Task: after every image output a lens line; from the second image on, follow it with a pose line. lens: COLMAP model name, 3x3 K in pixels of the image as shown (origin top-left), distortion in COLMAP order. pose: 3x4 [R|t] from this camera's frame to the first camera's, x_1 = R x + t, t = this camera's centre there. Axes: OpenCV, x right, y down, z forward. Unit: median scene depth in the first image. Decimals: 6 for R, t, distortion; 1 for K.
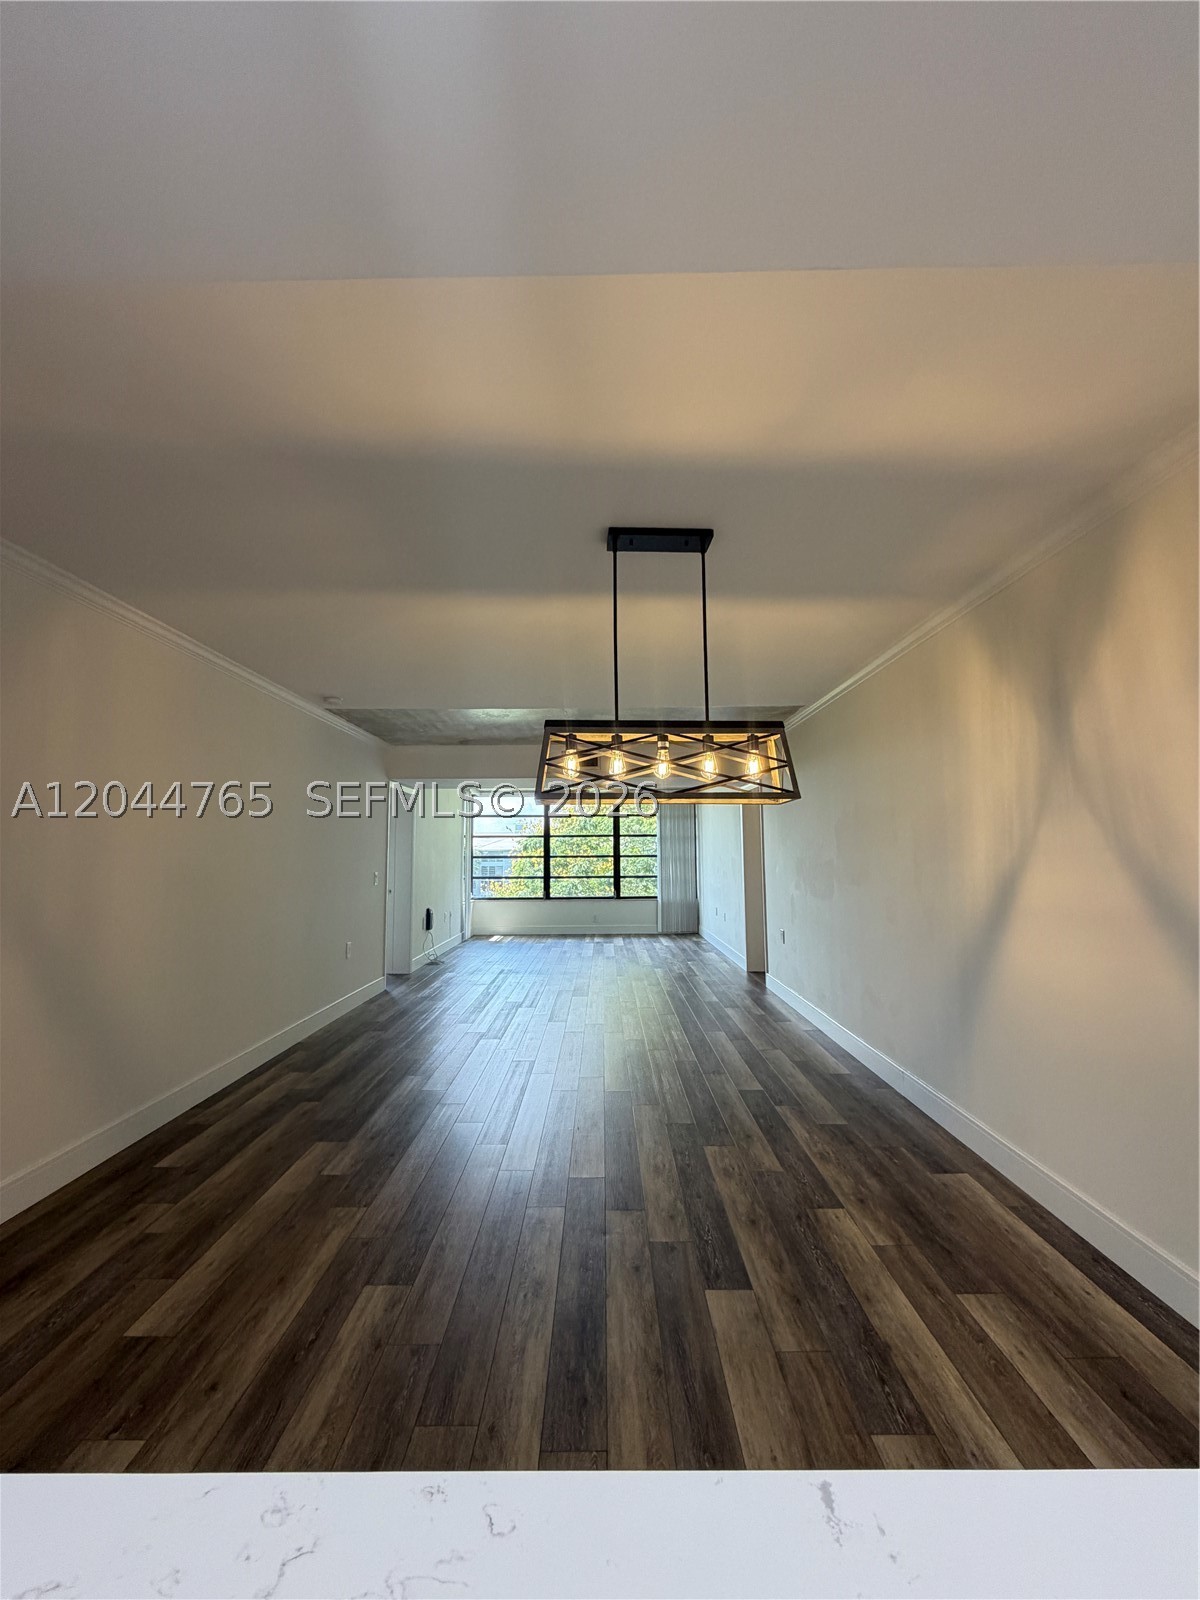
lens RADIAL K [[637.3, 0, 599.4], [0, 637.3, 801.7], [0, 0, 1]] dist [0.002629, -0.001010]
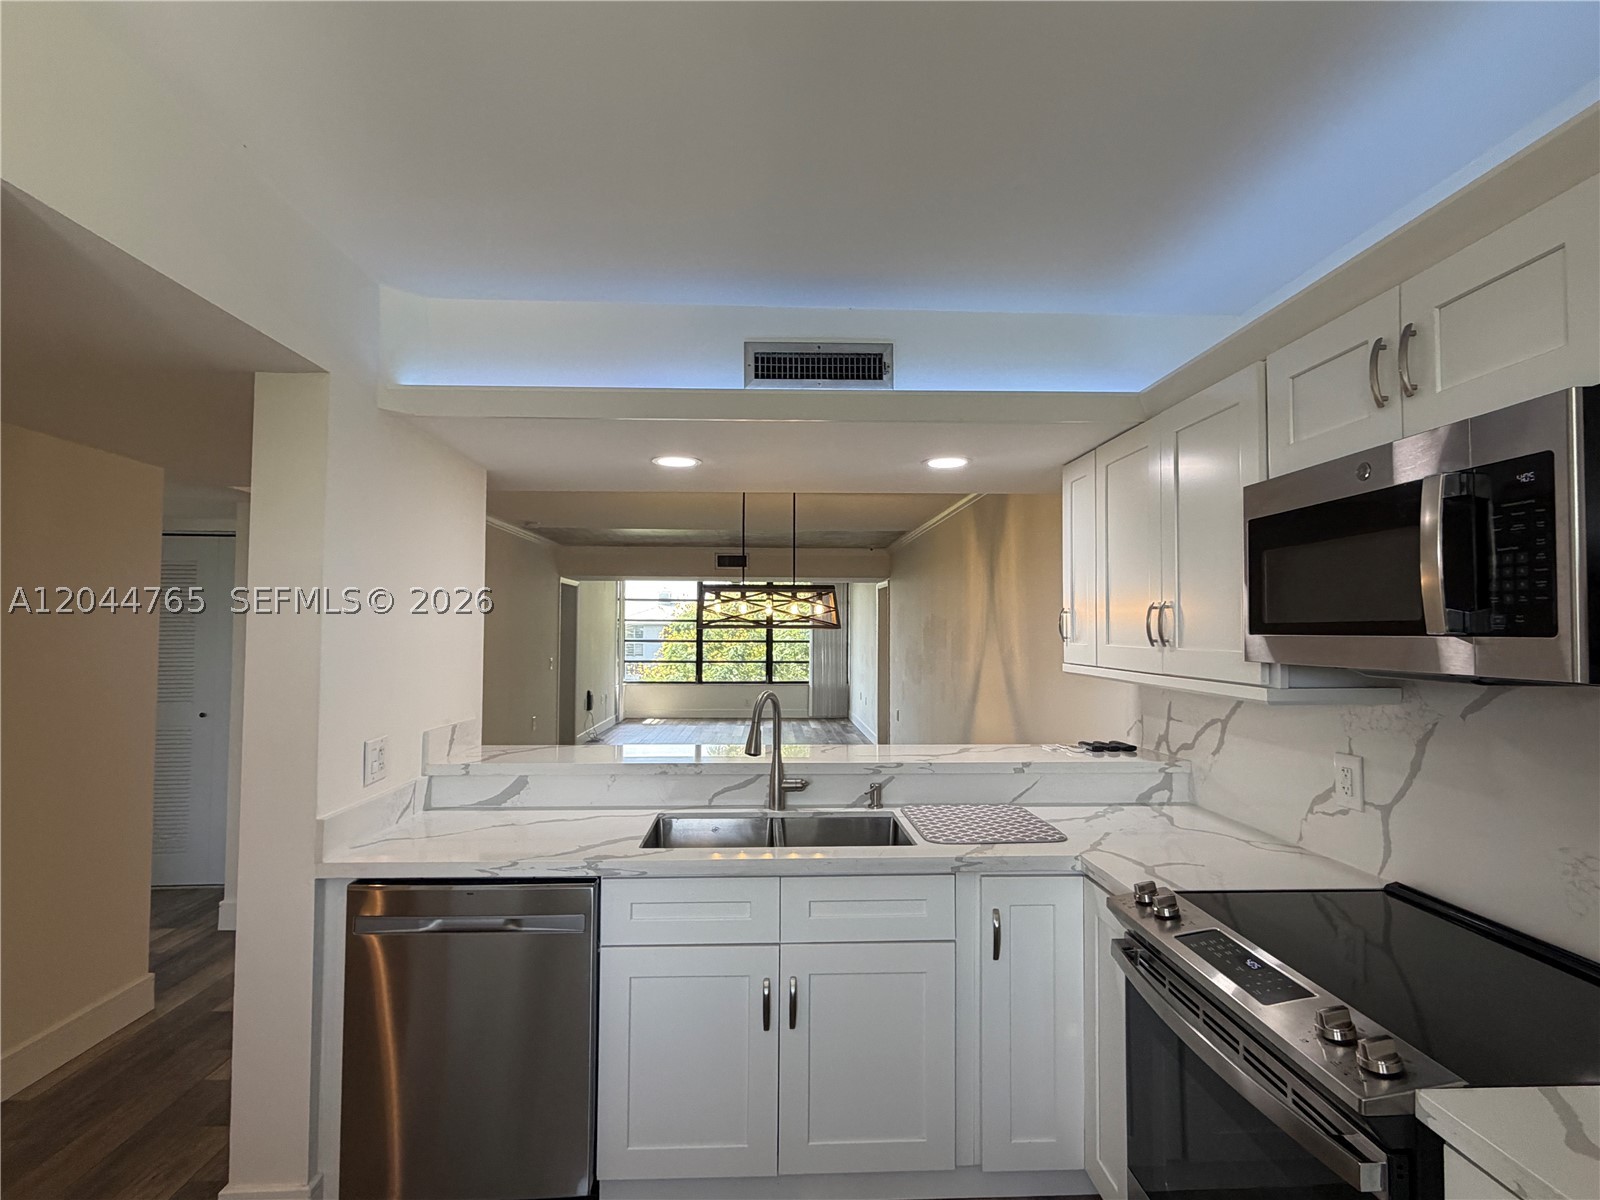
lens RADIAL K [[797.3, 0, 800.5], [0, 797.3, 602.2], [0, 0, 1]] dist [-0.000740, -0.000467]
pose [[0.998843, 0.014079, 0.045990, 0.055098], [-0.016292, 0.998709, 0.048105, -0.120391], [-0.045253, -0.048799, 0.997783, -0.816679]]
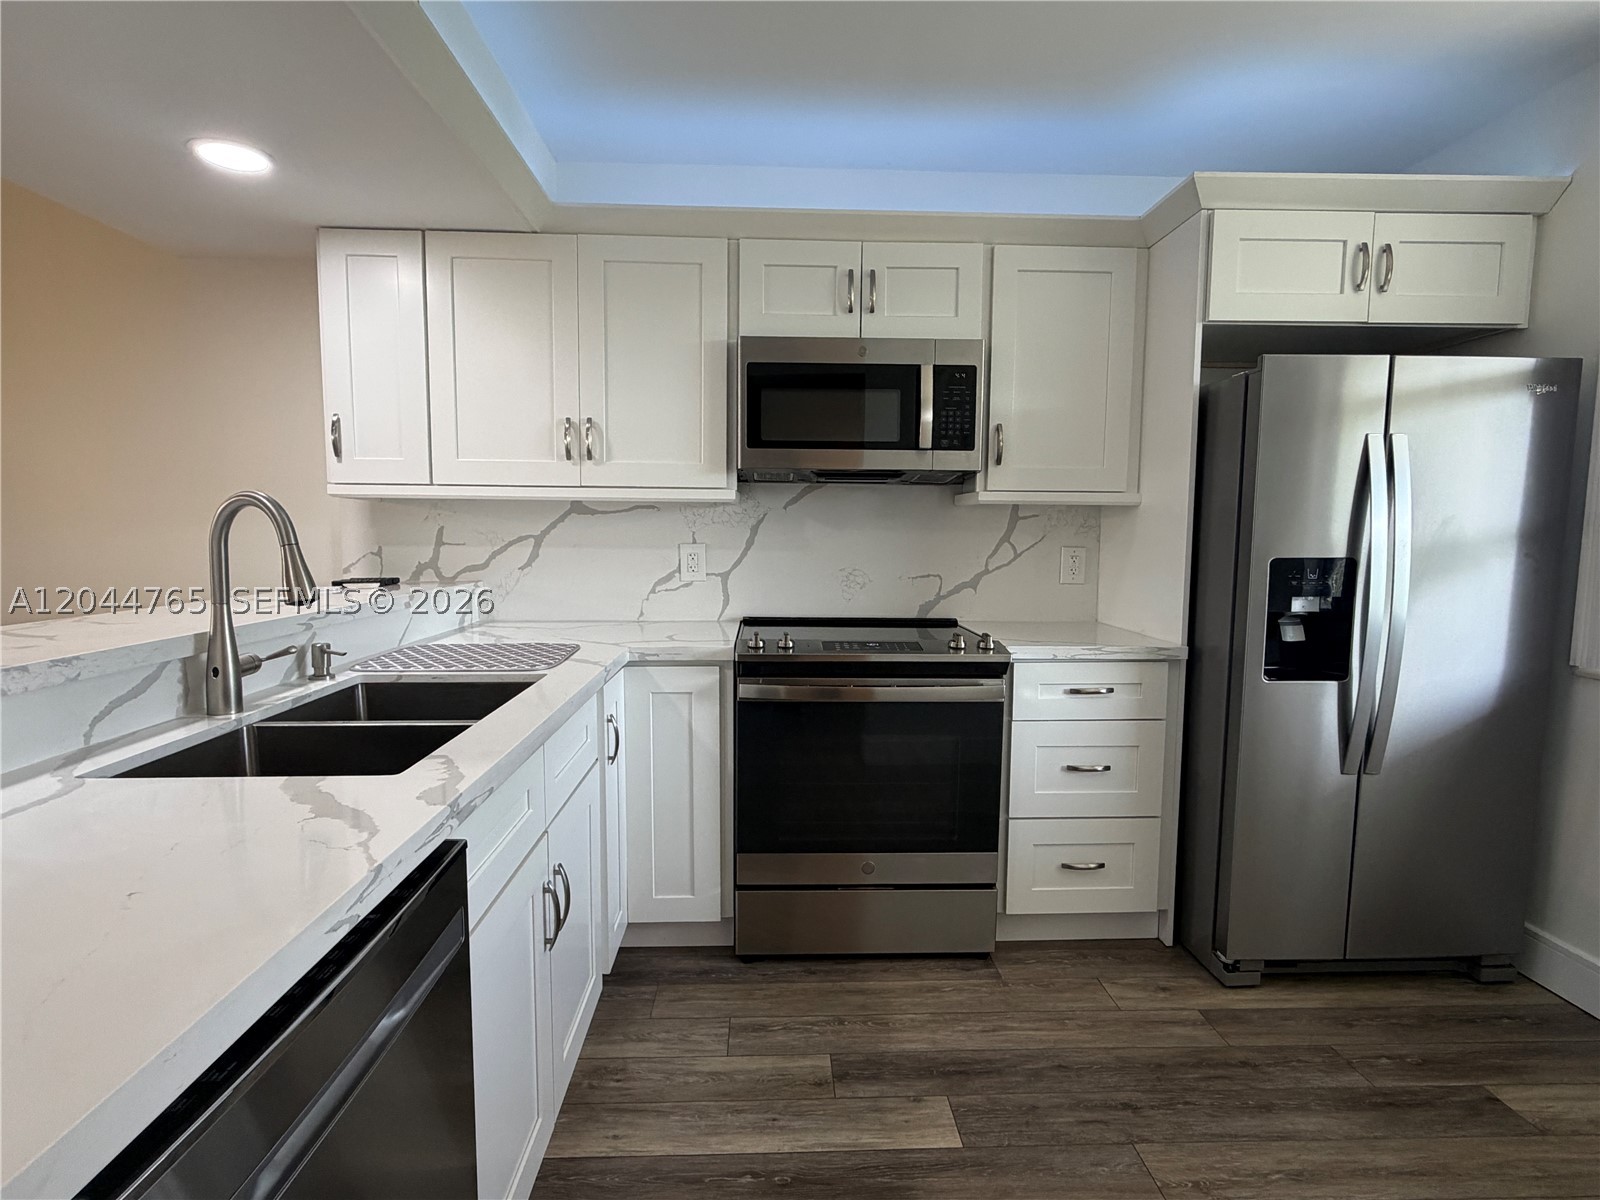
lens RADIAL K [[797.3, 0, 798.8], [0, 797.3, 598.2], [0, 0, 1]] dist [-0.000740, -0.000467]
pose [[-0.045980, -0.075316, 0.996099, -1.982513], [-0.089838, 0.993425, 0.070967, 0.480608], [-0.994894, -0.086224, -0.052443, 1.613422]]
